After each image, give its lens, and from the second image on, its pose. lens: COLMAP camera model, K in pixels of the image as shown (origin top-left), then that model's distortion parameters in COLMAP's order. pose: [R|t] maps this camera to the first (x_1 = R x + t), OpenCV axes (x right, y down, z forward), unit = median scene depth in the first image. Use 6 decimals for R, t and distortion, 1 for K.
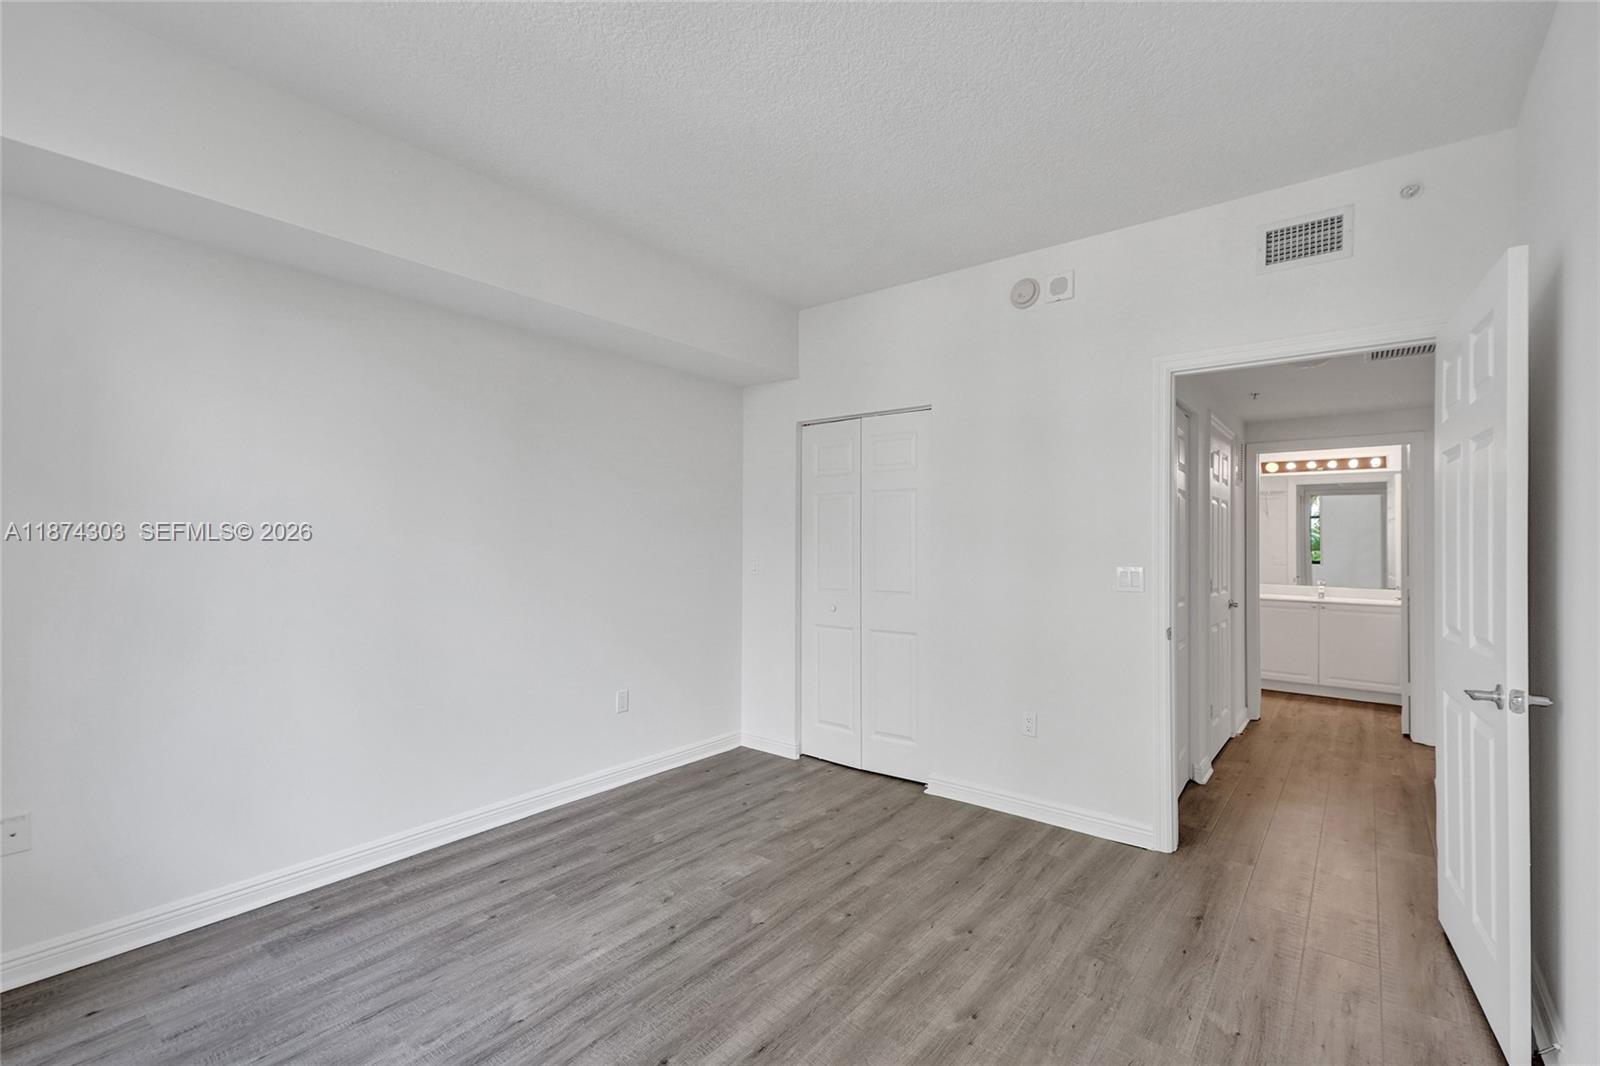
lens RADIAL K [[706.6, 0, 804.6], [0, 706.6, 531.0], [0, 0, 1]] dist [0.050140, -0.017338]
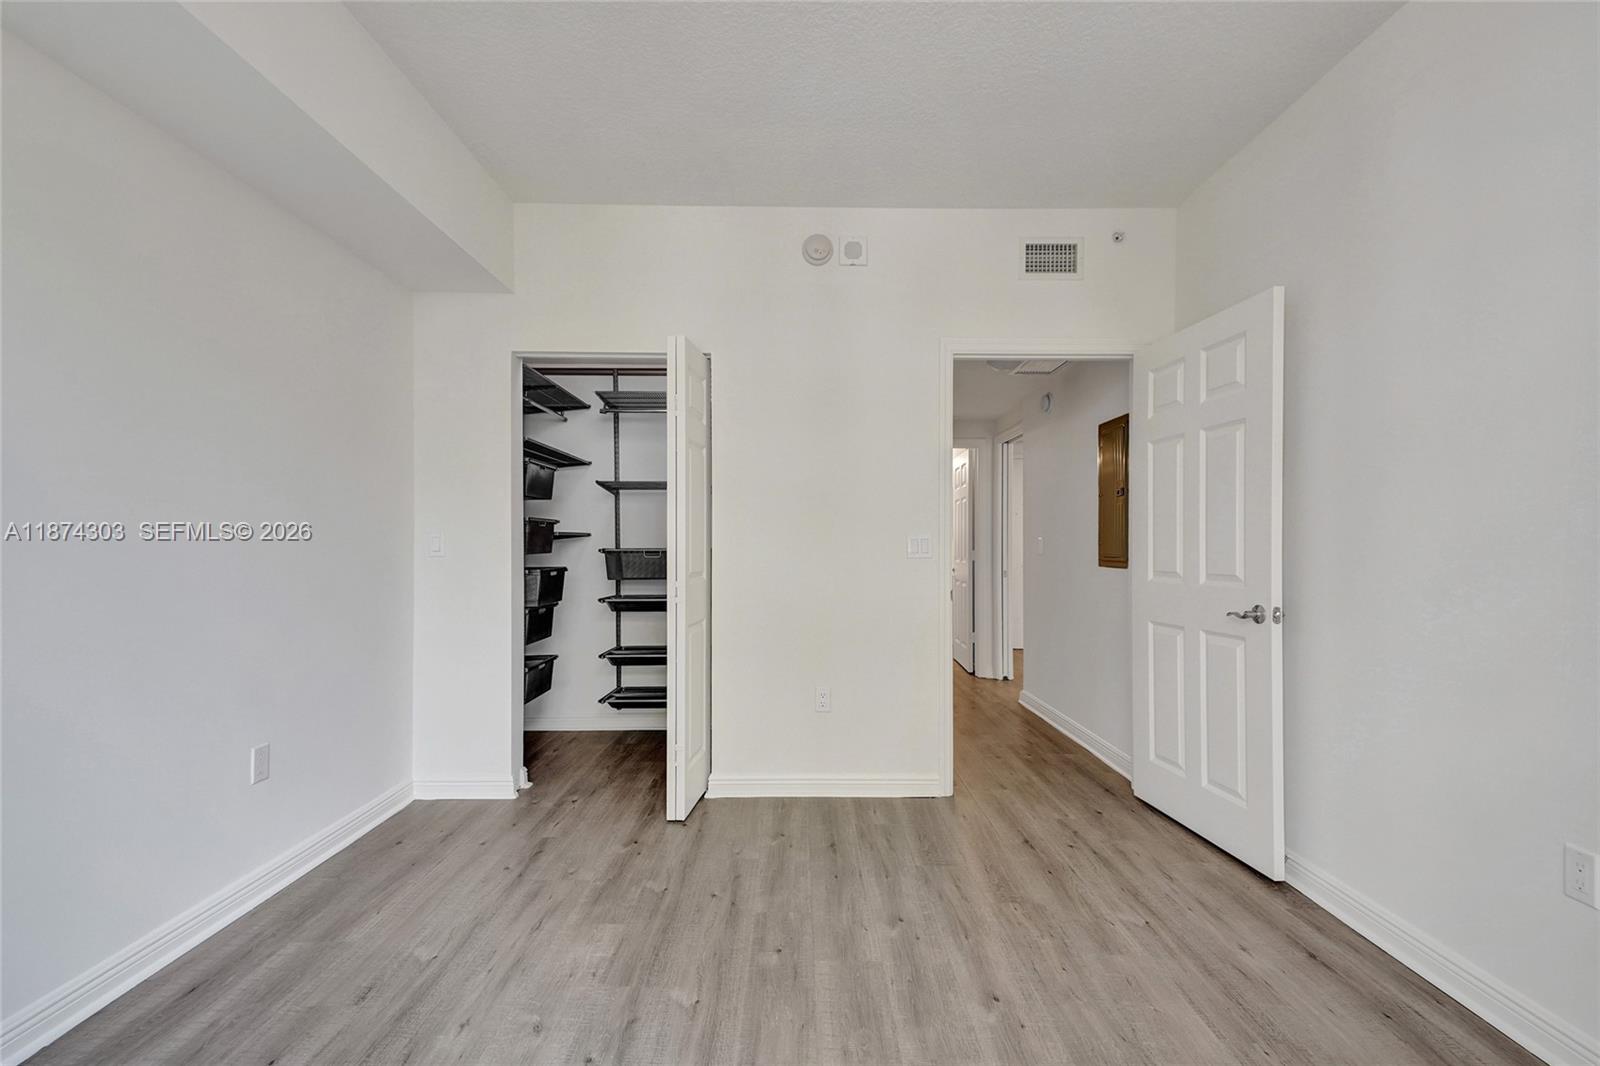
lens RADIAL K [[739.9, 0, 769.3], [0, 739.9, 534.4], [0, 0, 1]] dist [0.052799, -0.020297]
pose [[0.780999, 0.004308, 0.624518, -0.442631], [-0.008153, 0.999961, 0.003297, 0.054640], [-0.624480, -0.007666, 0.781003, 0.314887]]
